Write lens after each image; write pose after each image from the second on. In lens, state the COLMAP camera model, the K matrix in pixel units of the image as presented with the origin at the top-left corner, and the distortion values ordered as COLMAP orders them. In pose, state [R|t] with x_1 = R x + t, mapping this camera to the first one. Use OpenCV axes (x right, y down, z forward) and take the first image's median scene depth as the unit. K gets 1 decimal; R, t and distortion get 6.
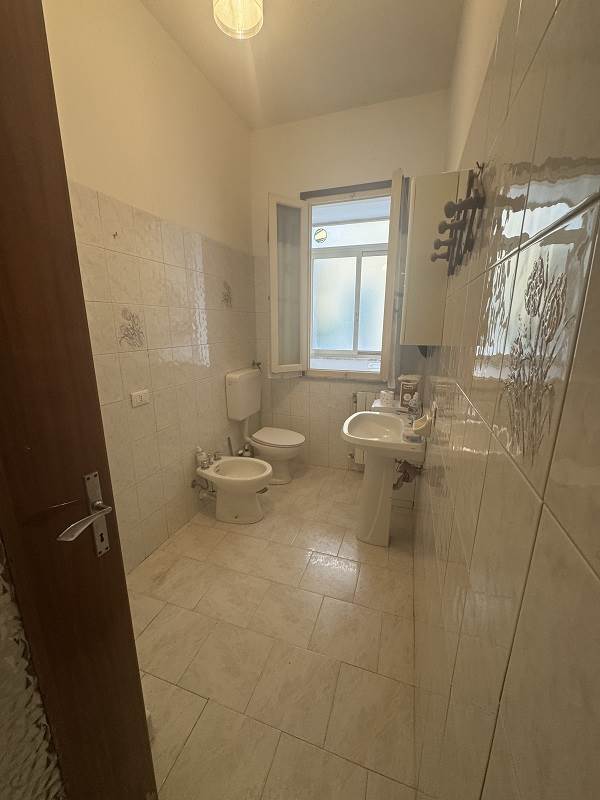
lens RADIAL K [[319.6, 0, 299.5], [0, 319.6, 399.0], [0, 0, 1]] dist [-0.001269, -0.001127]
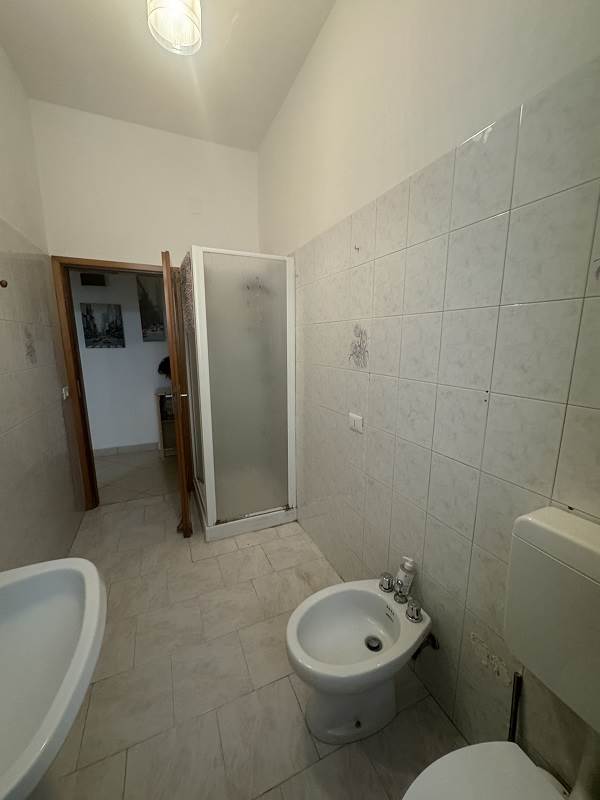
lens RADIAL K [[319.6, 0, 298.6], [0, 319.6, 401.4], [0, 0, 1]] dist [-0.001269, -0.001127]
pose [[-0.746195, 0.127883, -0.653329, 0.210572], [-0.156362, 0.920256, 0.358720, -0.371191], [0.647105, 0.369831, -0.666694, 1.536554]]
